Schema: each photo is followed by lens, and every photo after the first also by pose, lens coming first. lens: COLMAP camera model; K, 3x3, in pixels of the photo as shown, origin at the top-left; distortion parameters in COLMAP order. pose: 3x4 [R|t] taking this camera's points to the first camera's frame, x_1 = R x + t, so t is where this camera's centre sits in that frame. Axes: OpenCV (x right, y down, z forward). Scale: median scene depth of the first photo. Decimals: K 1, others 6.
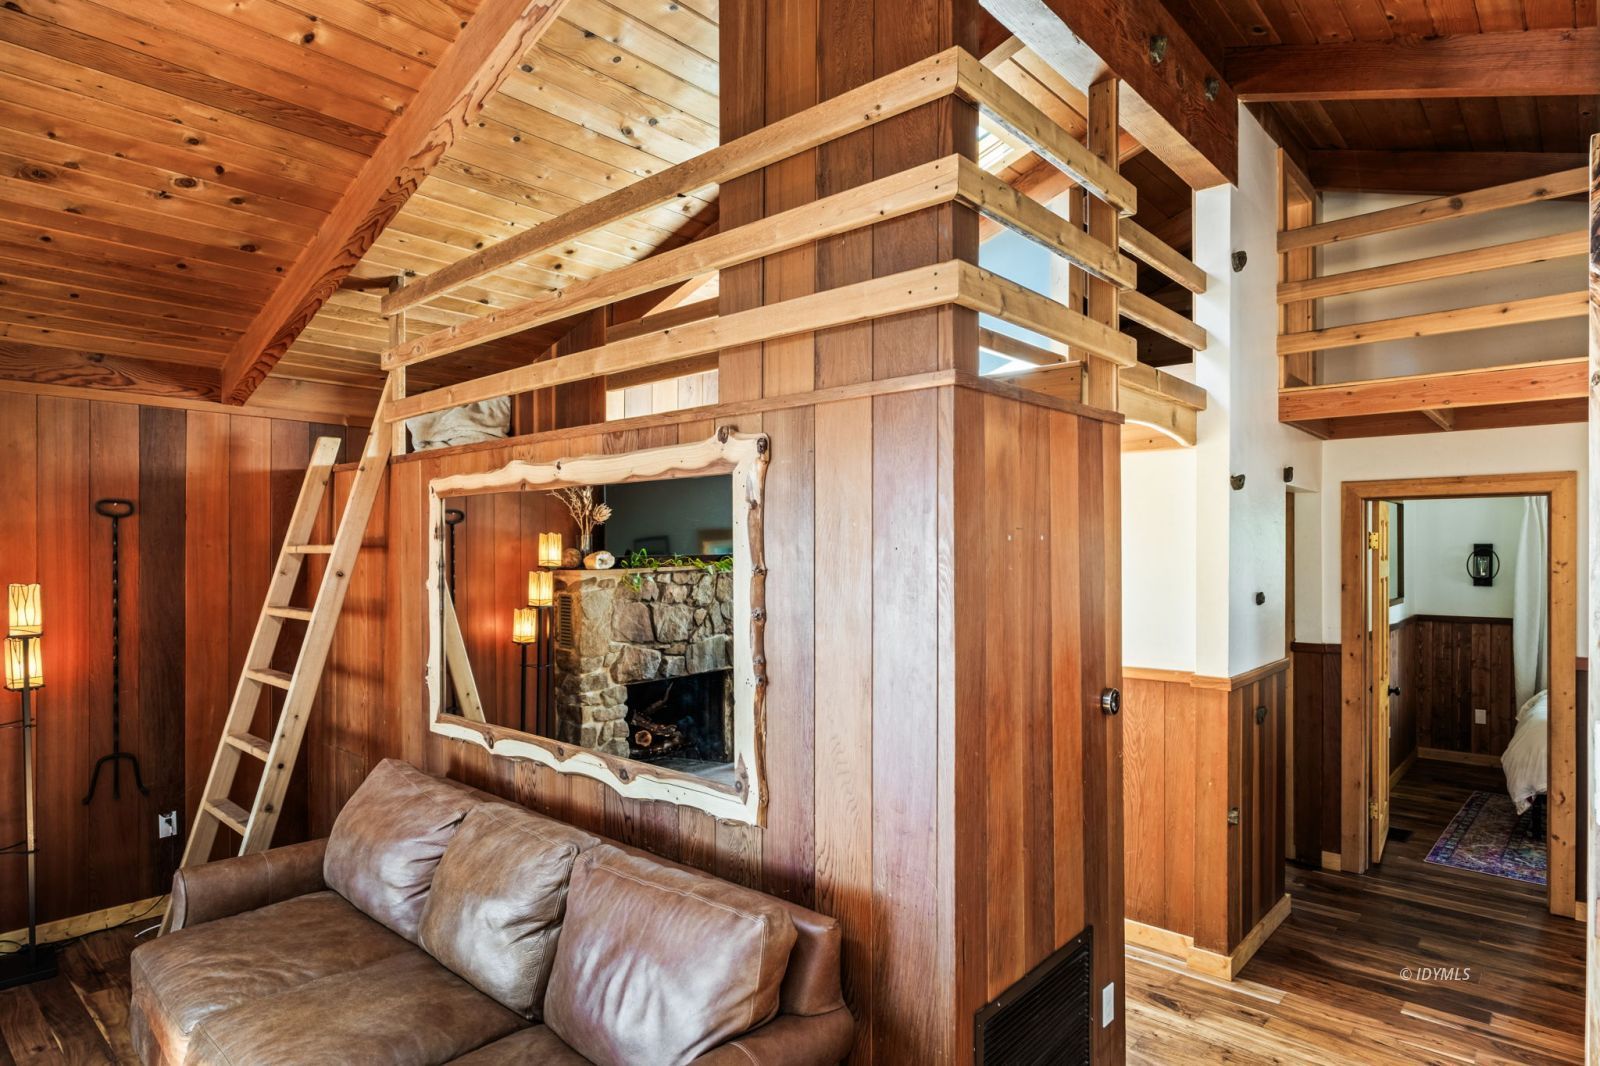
lens RADIAL K [[890.3, 0, 791.1], [0, 890.3, 558.6], [0, 0, 1]] dist [-0.018465, 0.006161]
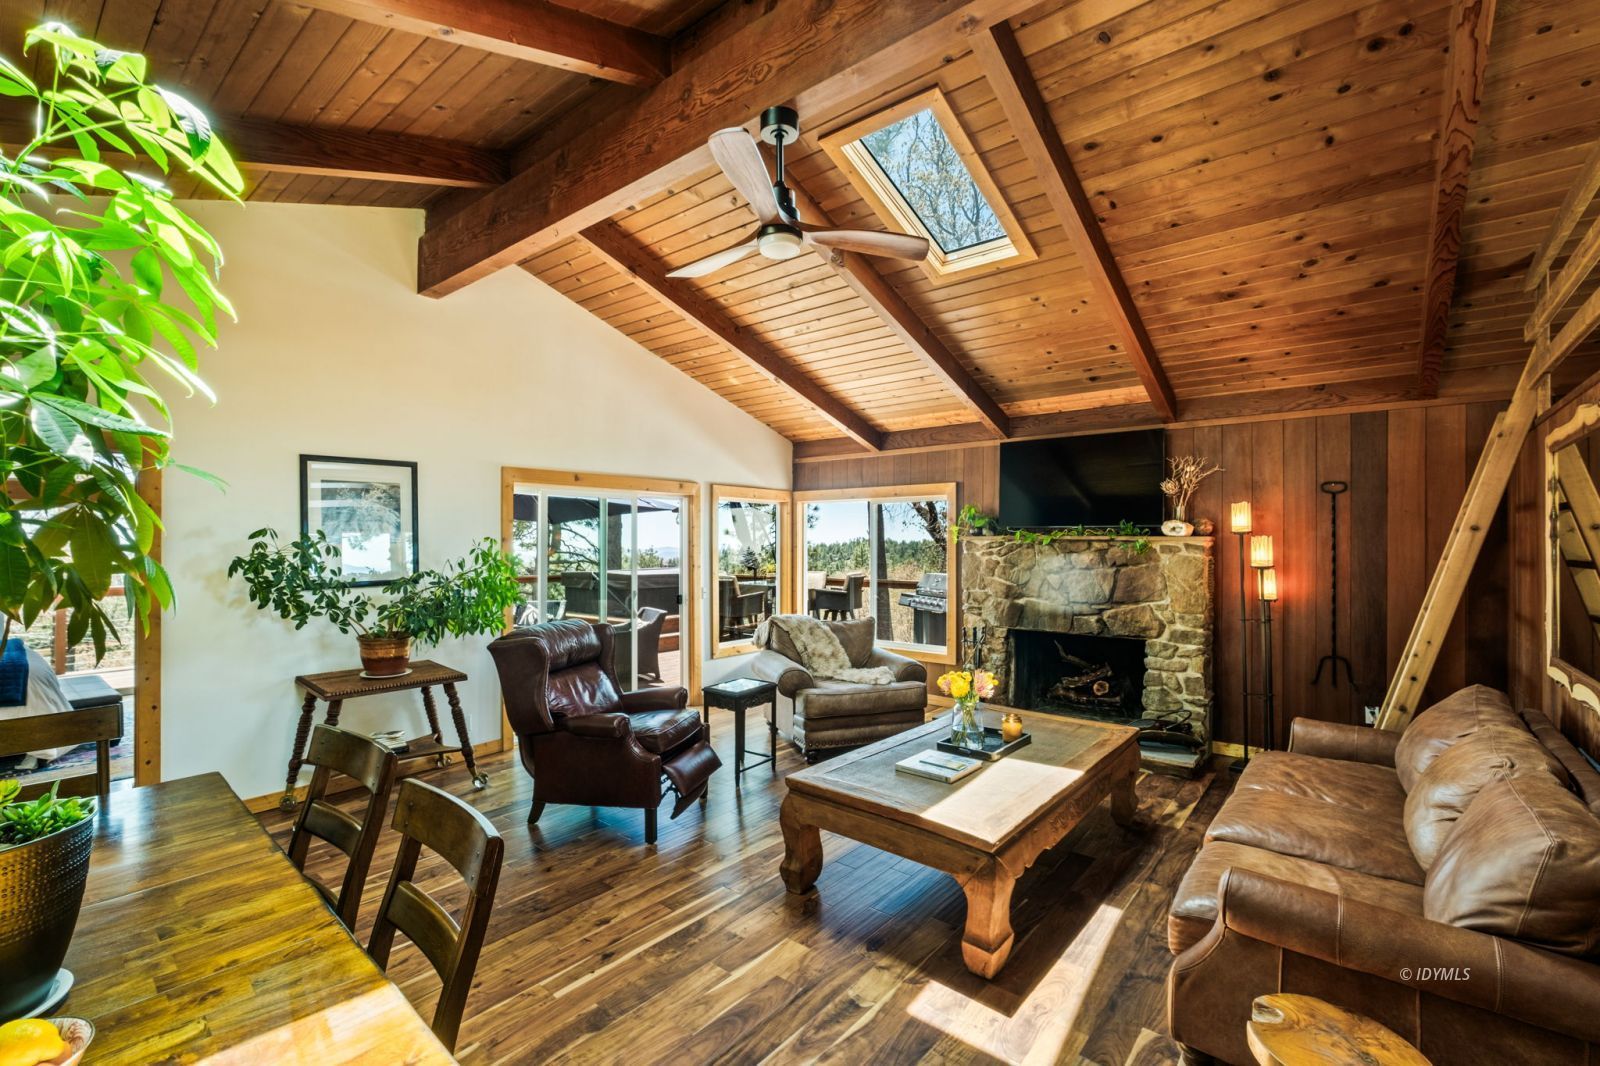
lens RADIAL K [[697.0, 0, 794.8], [0, 697.0, 533.6], [0, 0, 1]] dist [-0.003102, 0.000758]
pose [[0.032382, -0.009994, -0.999426, 0.392385], [-0.014820, 0.999835, -0.010478, 0.050055], [0.999366, 0.015151, 0.032229, 0.078513]]
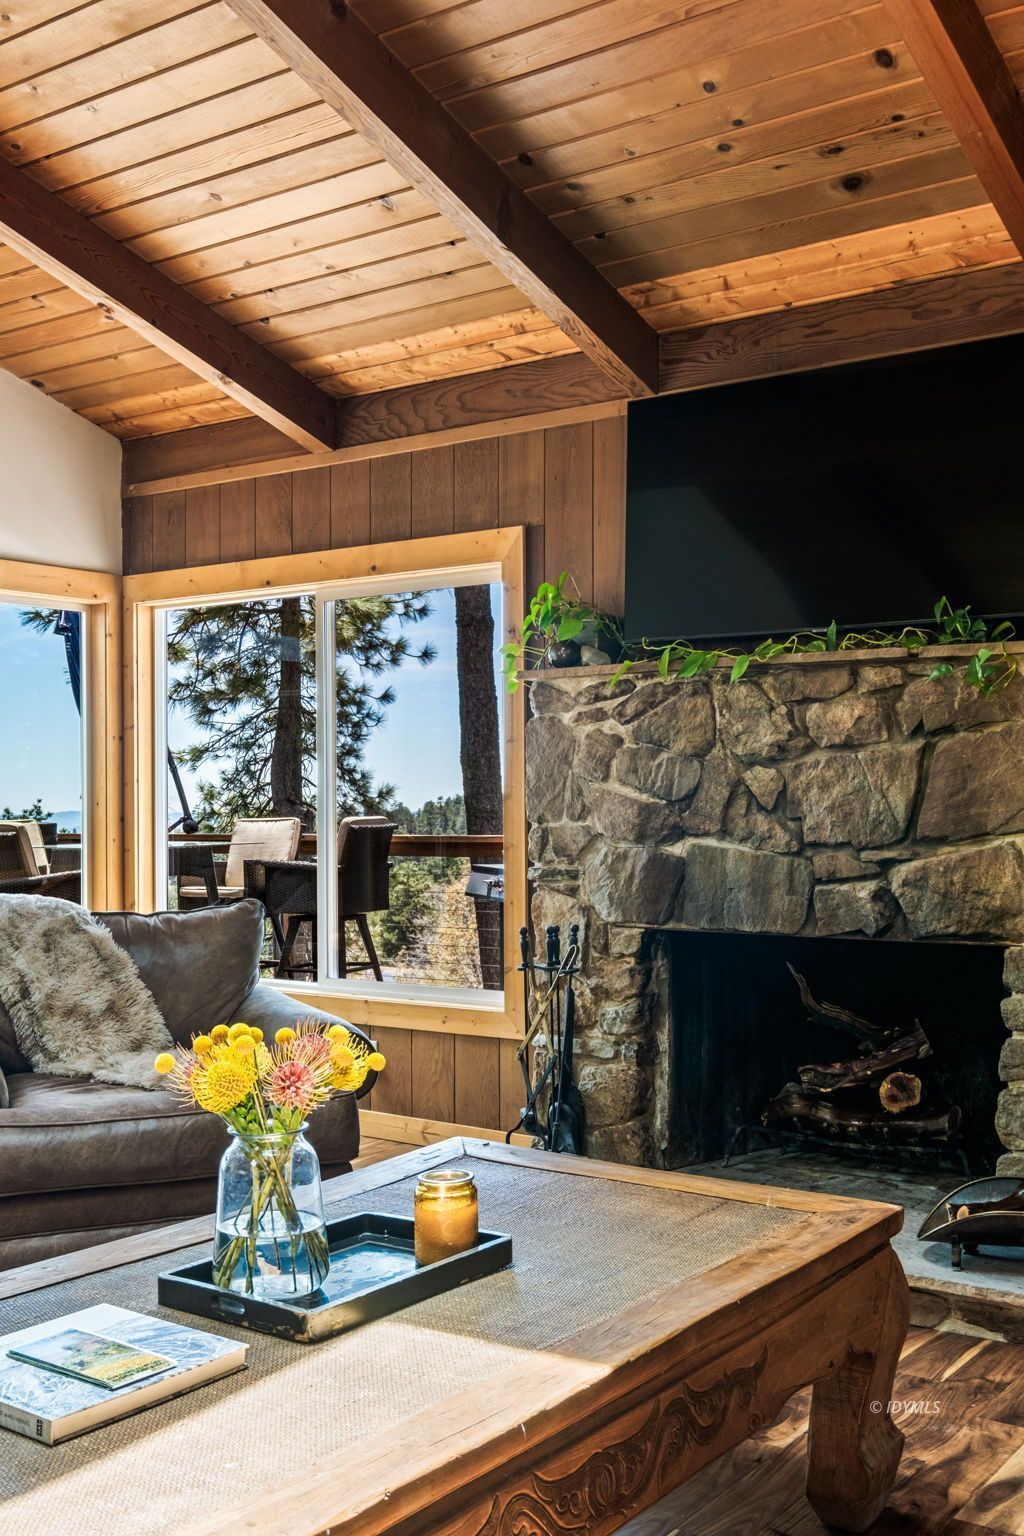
lens RADIAL K [[1597.4, 0, 508.1], [0, 1597.4, 777.6], [0, 0, 1]] dist [0.004189, 0.000000]
pose [[0.101349, -0.008177, -0.994817, 0.071314], [-0.006253, 0.999941, -0.008856, 0.134924], [0.994831, 0.007118, 0.101292, 0.381153]]
